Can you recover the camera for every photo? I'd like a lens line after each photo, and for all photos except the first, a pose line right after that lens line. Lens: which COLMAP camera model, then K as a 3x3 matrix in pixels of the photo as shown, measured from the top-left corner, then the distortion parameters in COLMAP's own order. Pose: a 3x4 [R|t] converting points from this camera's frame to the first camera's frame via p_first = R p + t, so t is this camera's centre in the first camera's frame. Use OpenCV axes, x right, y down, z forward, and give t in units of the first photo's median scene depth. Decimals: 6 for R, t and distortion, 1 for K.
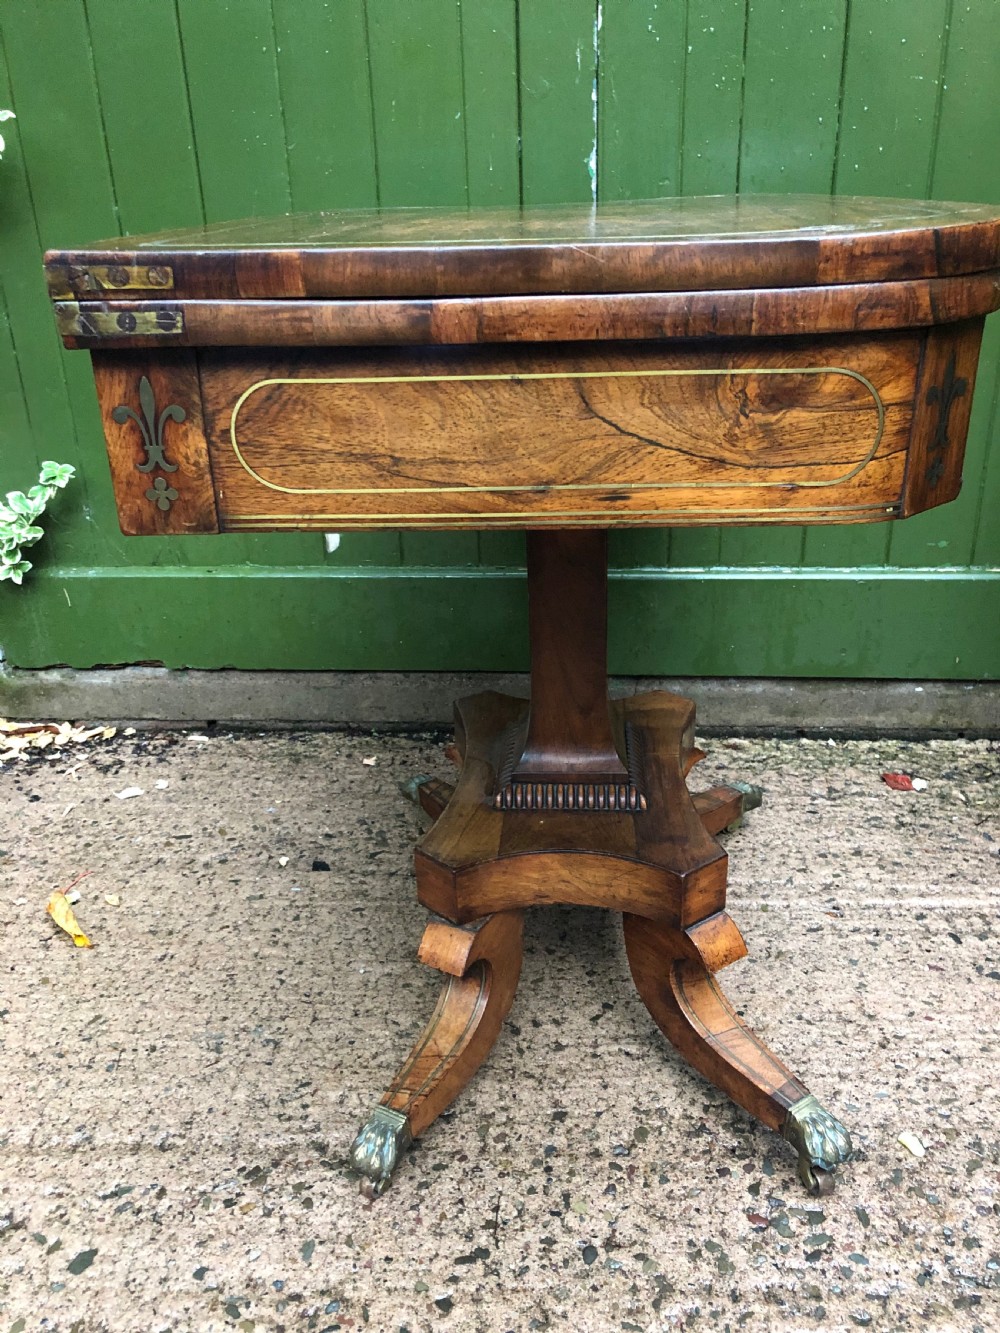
lens RADIAL K [[1069.8, 0, 500.9], [0, 1069.8, 657.8], [0, 0, 1]] dist [-0.014374, 0.057397]
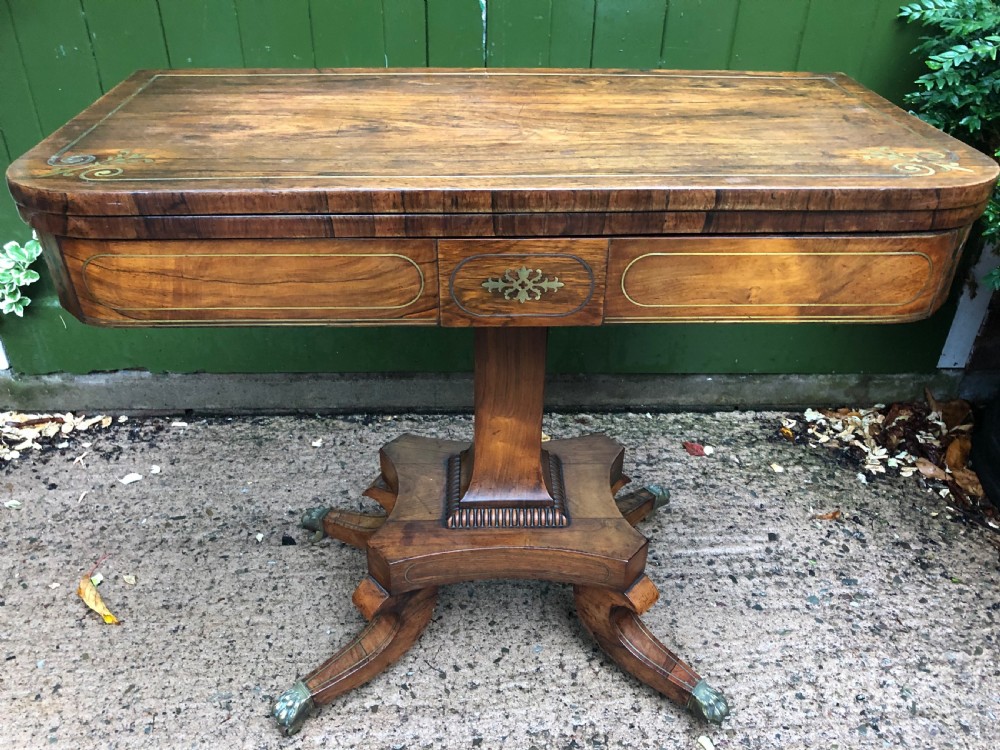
lens RADIAL K [[801.2, 0, 504.3], [0, 801.2, 363.6], [0, 0, 1]] dist [-0.006497, 0.039625]
pose [[0.989274, -0.027469, 0.143464, -0.038037], [0.004961, 0.987910, 0.154948, -0.185673], [-0.145986, -0.152574, 0.977450, -0.000359]]
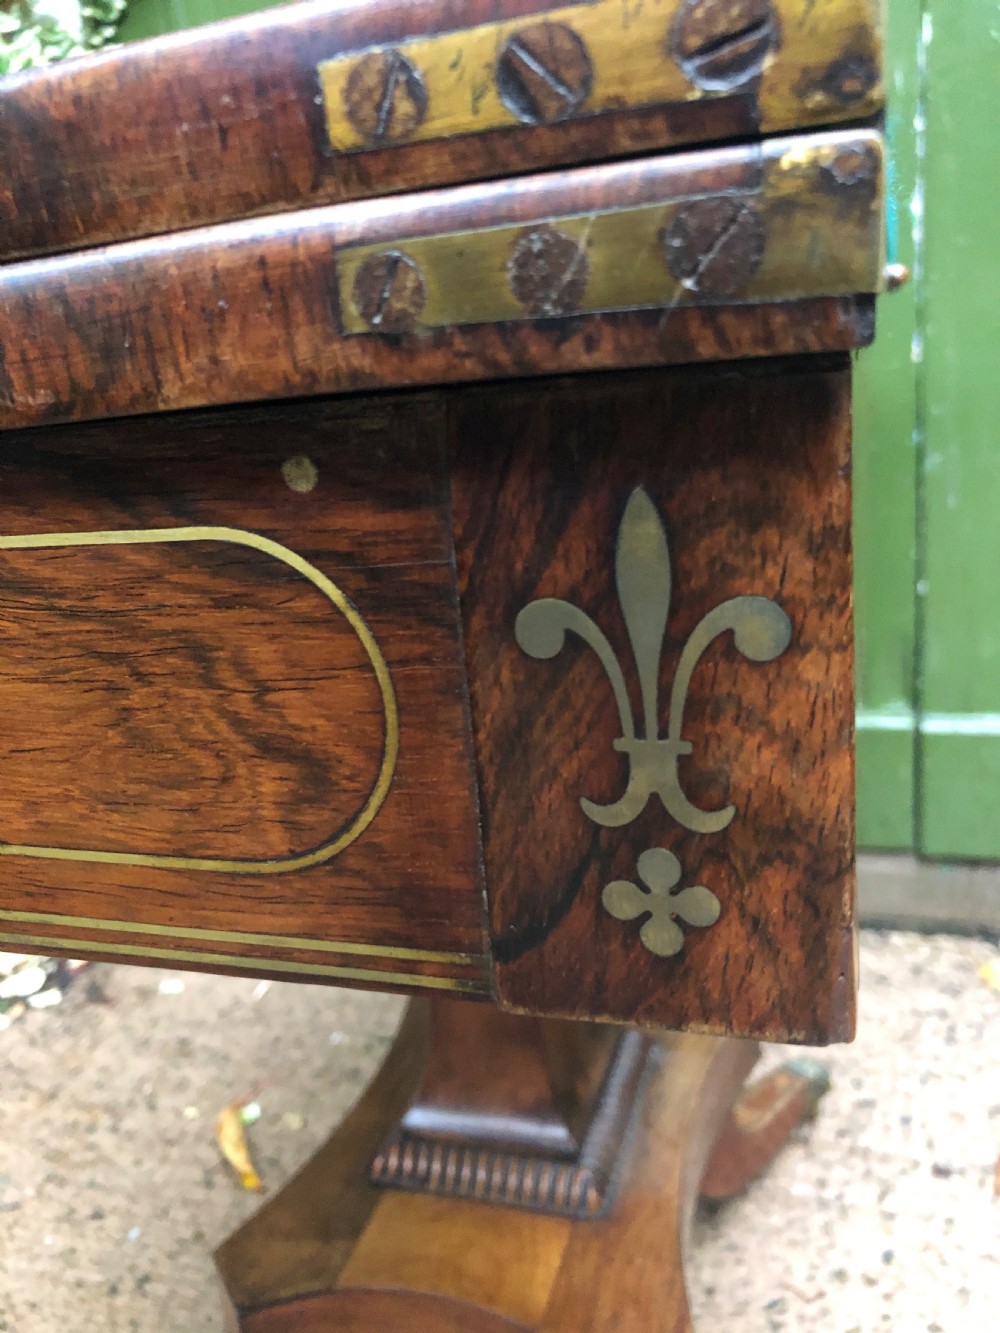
lens RADIAL K [[1096.1, 0, 520.5], [0, 1096.1, 653.7], [0, 0, 1]] dist [-0.004170, 0.001822]
pose [[0.976044, 0.008793, -0.217395, -0.021033], [-0.032399, 0.993917, -0.105260, -0.041649], [0.215147, 0.109781, 0.970392, 0.194515]]
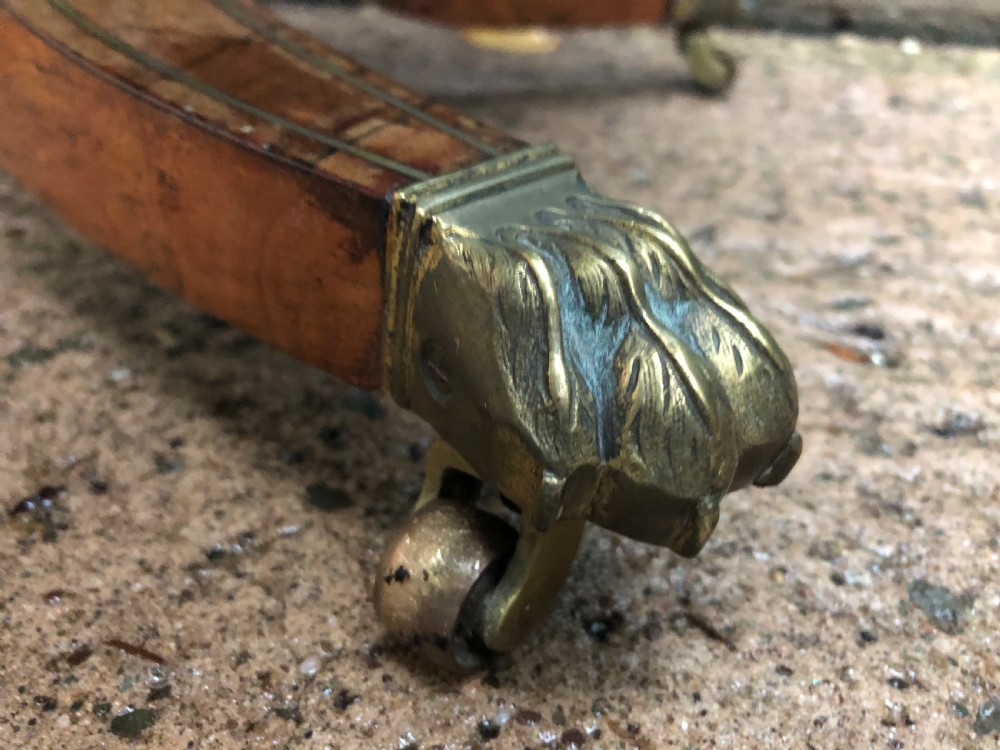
lens RADIAL K [[822.3, 0, 482.3], [0, 822.3, 374.4], [0, 0, 1]] dist [-0.004170, 0.001822]
pose [[0.983761, 0.129175, -0.124609, 0.237514], [-0.107590, 0.980130, 0.166641, 0.206633], [0.143659, -0.150528, 0.978112, 0.758639]]
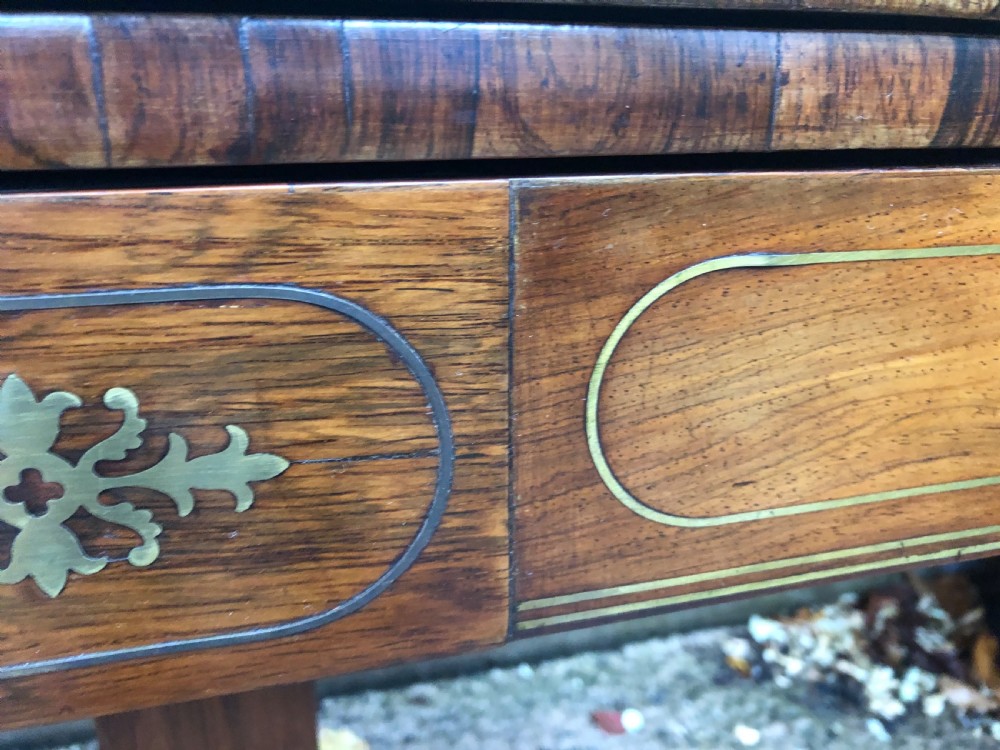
lens RADIAL K [[822.3, 0, 482.3], [0, 822.3, 374.4], [0, 0, 1]] dist [-0.004170, 0.001822]
pose [[0.931889, -0.081818, 0.353396, 0.071152], [0.106001, 0.993129, -0.049593, -0.157354], [-0.346910, 0.083676, 0.934158, 0.438683]]
